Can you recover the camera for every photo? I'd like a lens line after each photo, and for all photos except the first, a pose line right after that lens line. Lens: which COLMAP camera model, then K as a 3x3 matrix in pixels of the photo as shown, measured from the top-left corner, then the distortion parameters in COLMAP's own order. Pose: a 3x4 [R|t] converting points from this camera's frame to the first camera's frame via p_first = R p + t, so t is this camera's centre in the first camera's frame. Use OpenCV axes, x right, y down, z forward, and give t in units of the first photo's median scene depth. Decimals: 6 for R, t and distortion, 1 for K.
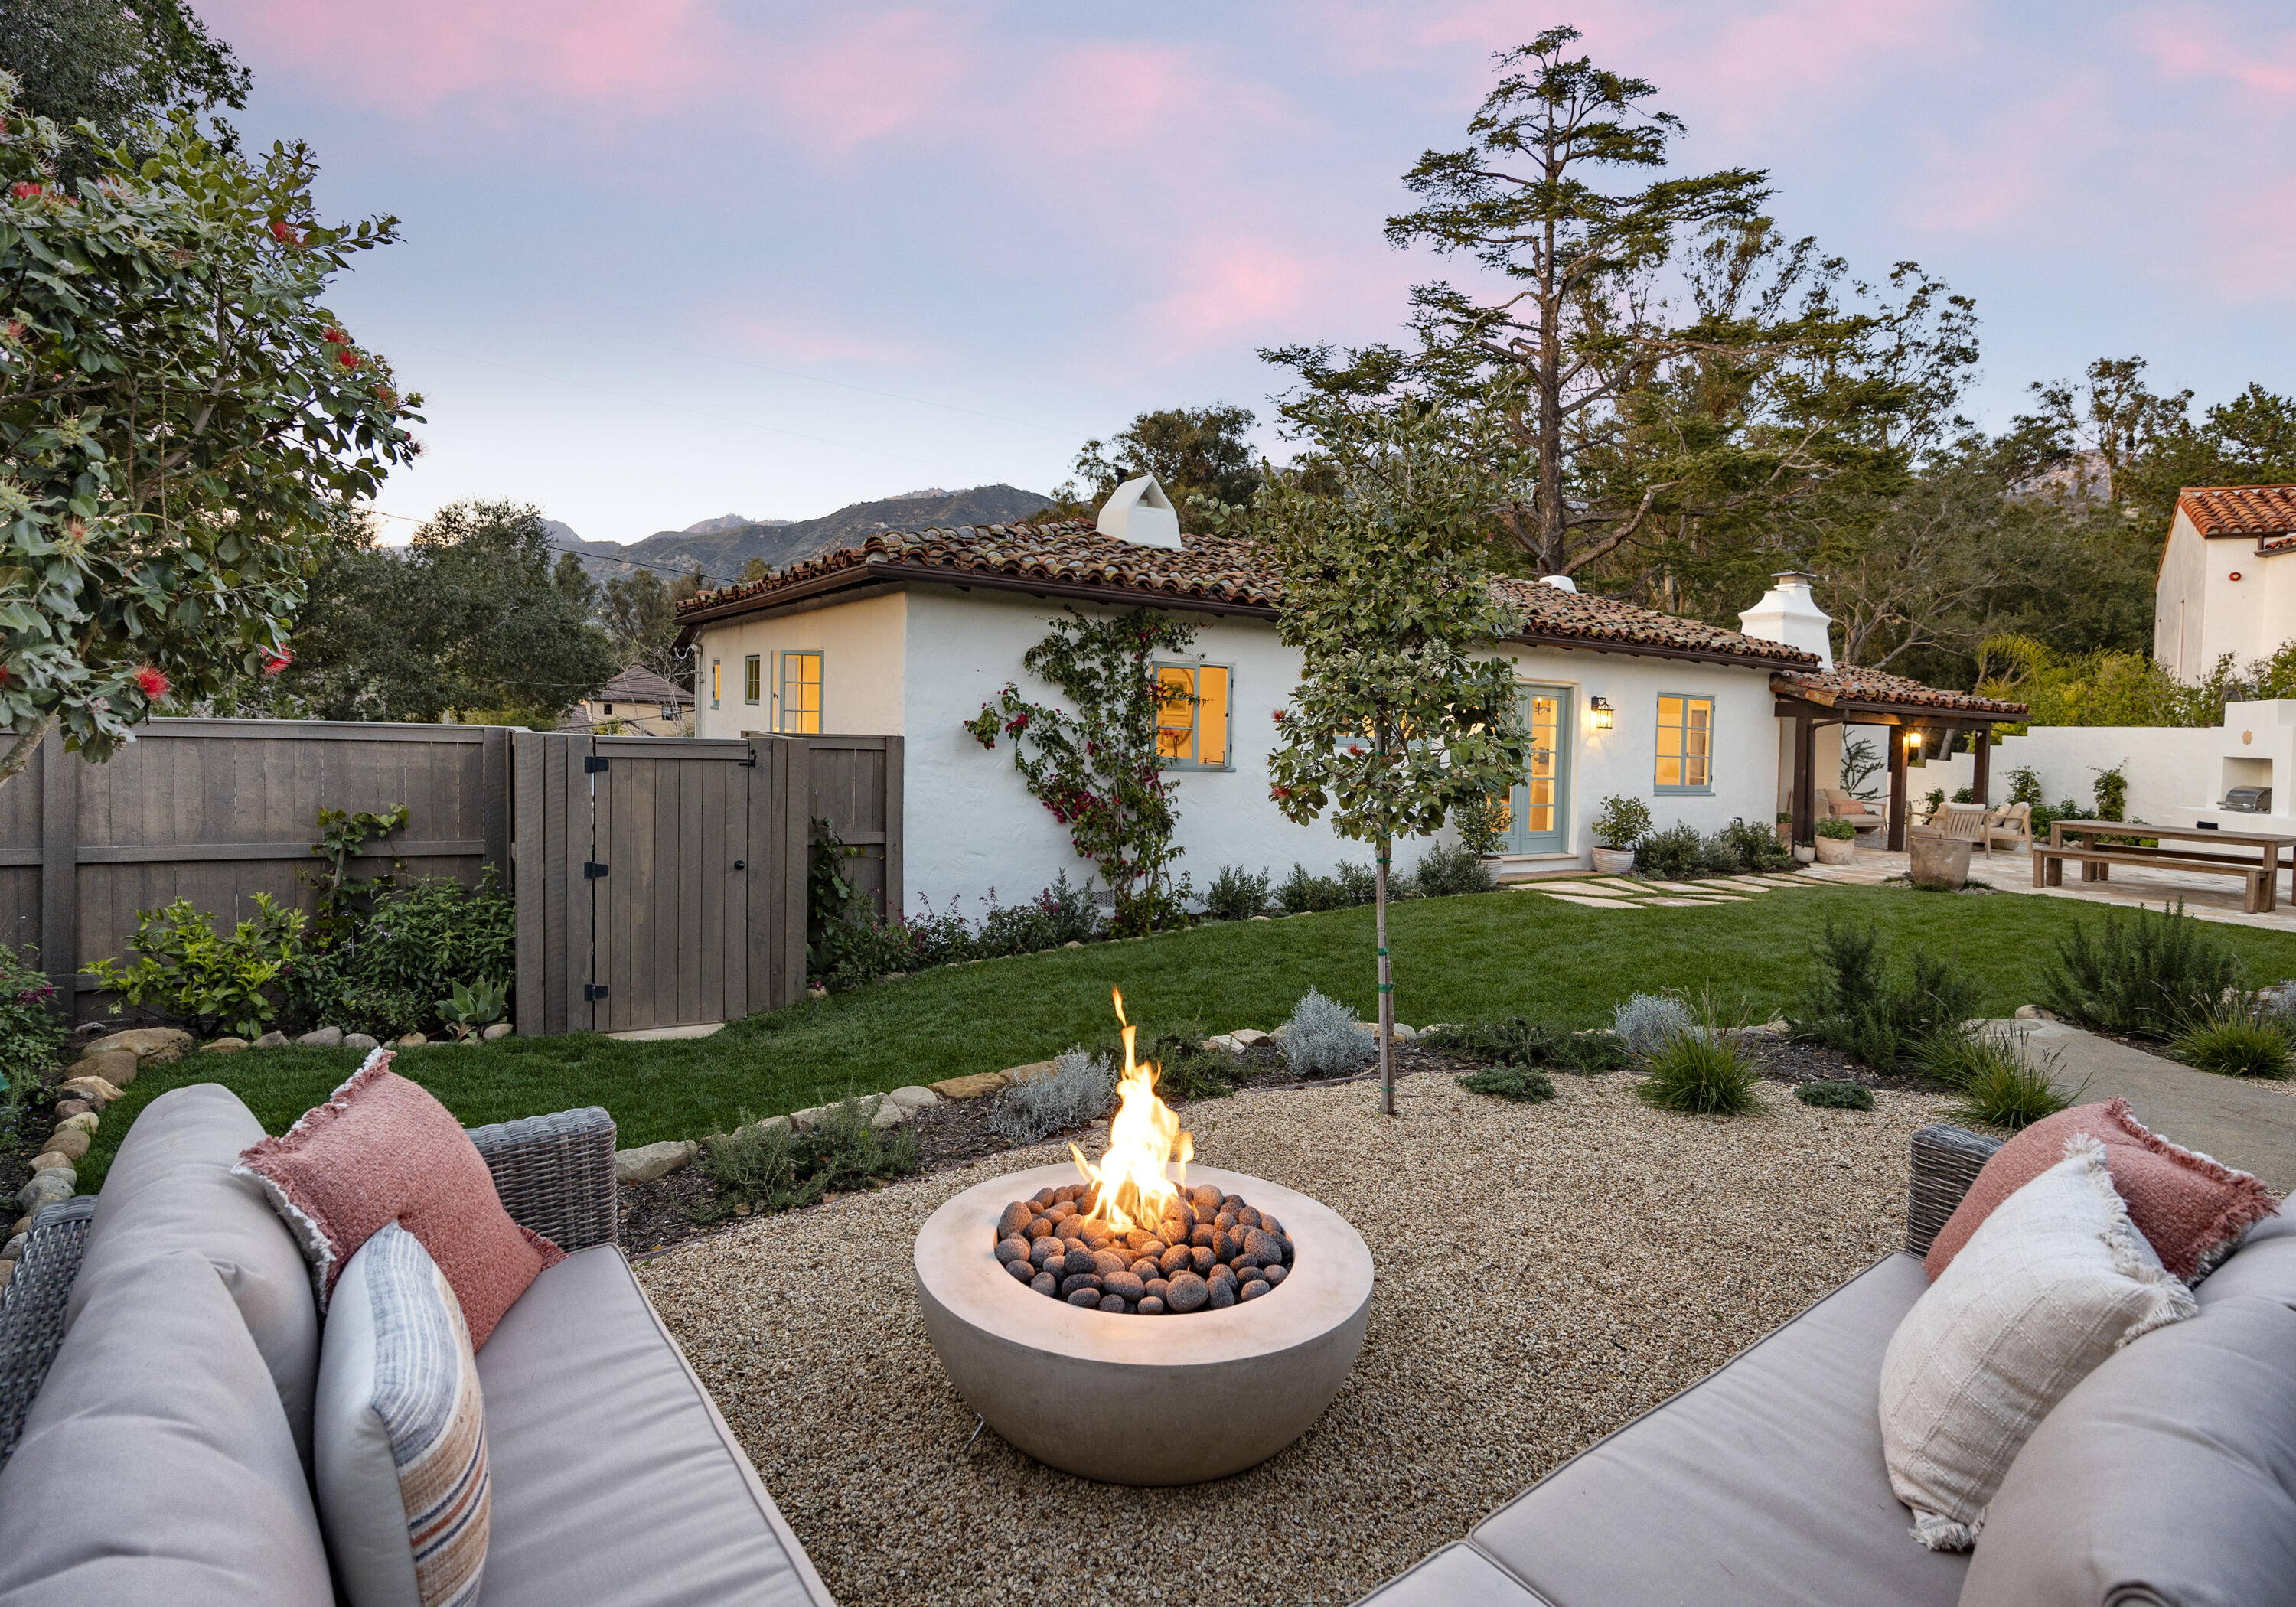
lens RADIAL K [[1123.6, 0, 1148.0], [0, 1123.6, 803.5], [0, 0, 1]] dist [-0.029490, 0.000797]
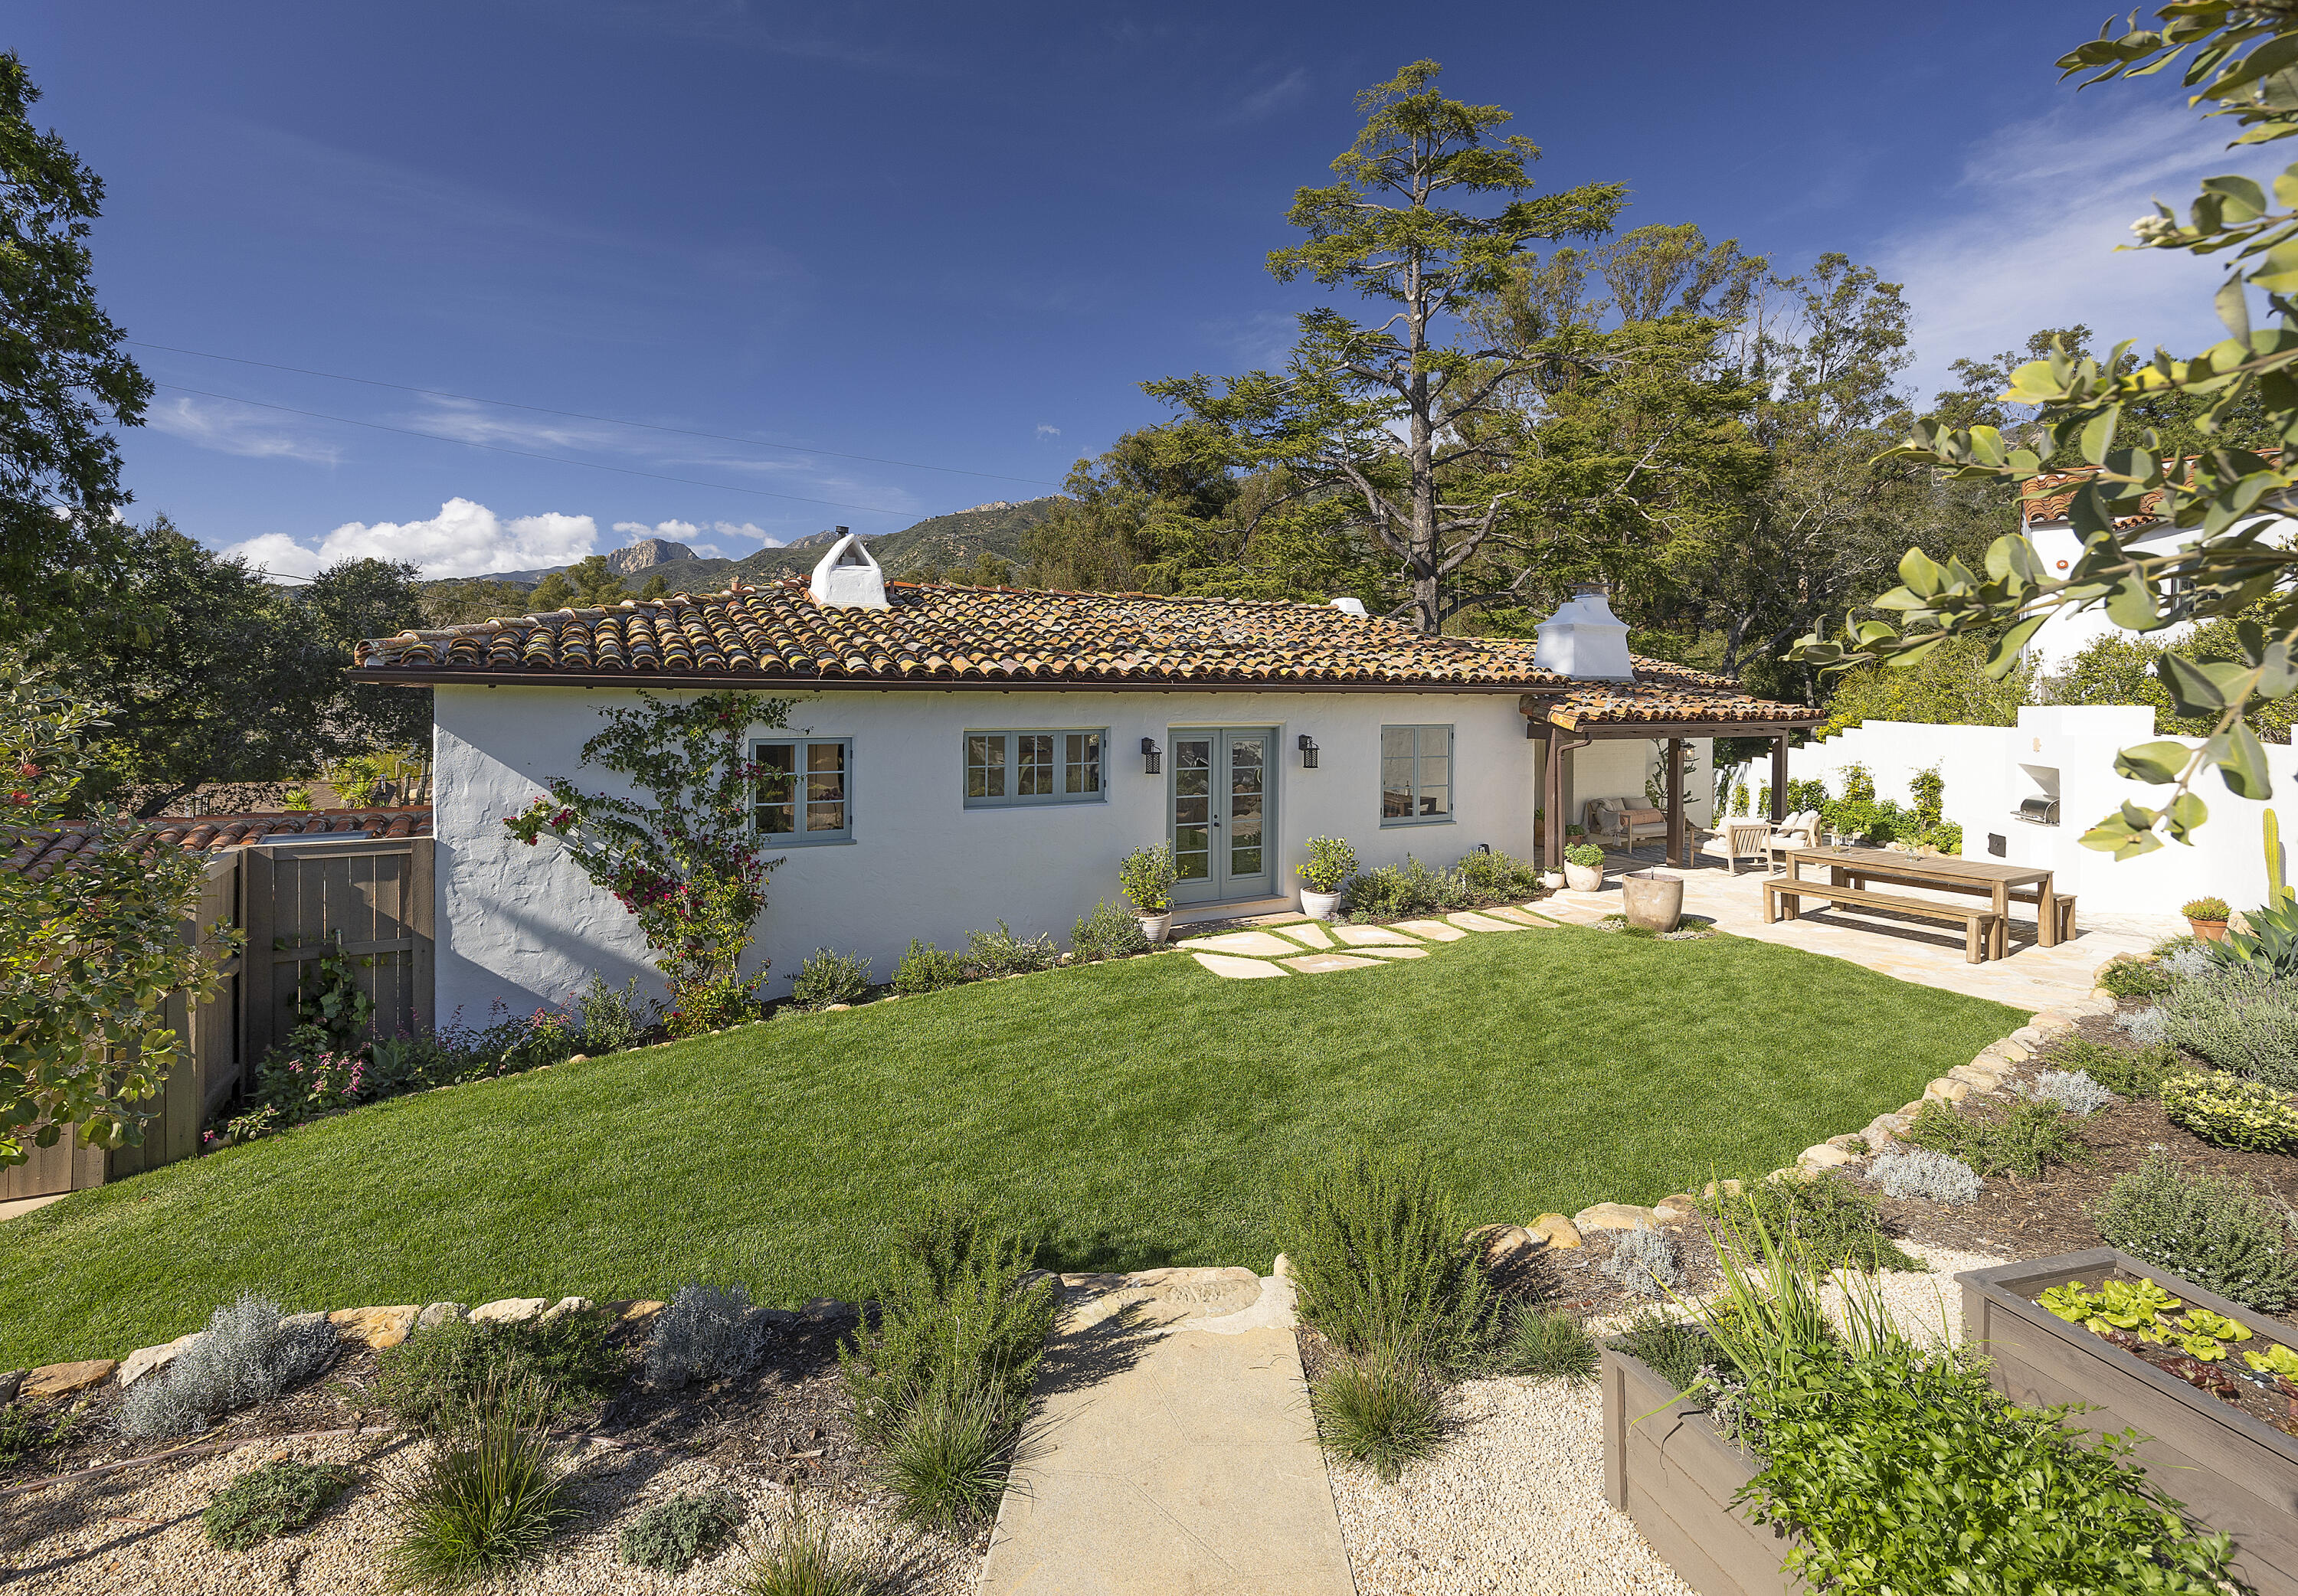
lens RADIAL K [[1004.9, 0, 1148.9], [0, 1004.9, 715.2], [0, 0, 1]] dist [0.000860, 0.000054]
pose [[0.998362, -0.035069, -0.045212, 0.231456], [0.032416, 0.997782, -0.058134, -0.049301], [0.047151, 0.056573, 0.997284, 0.077655]]
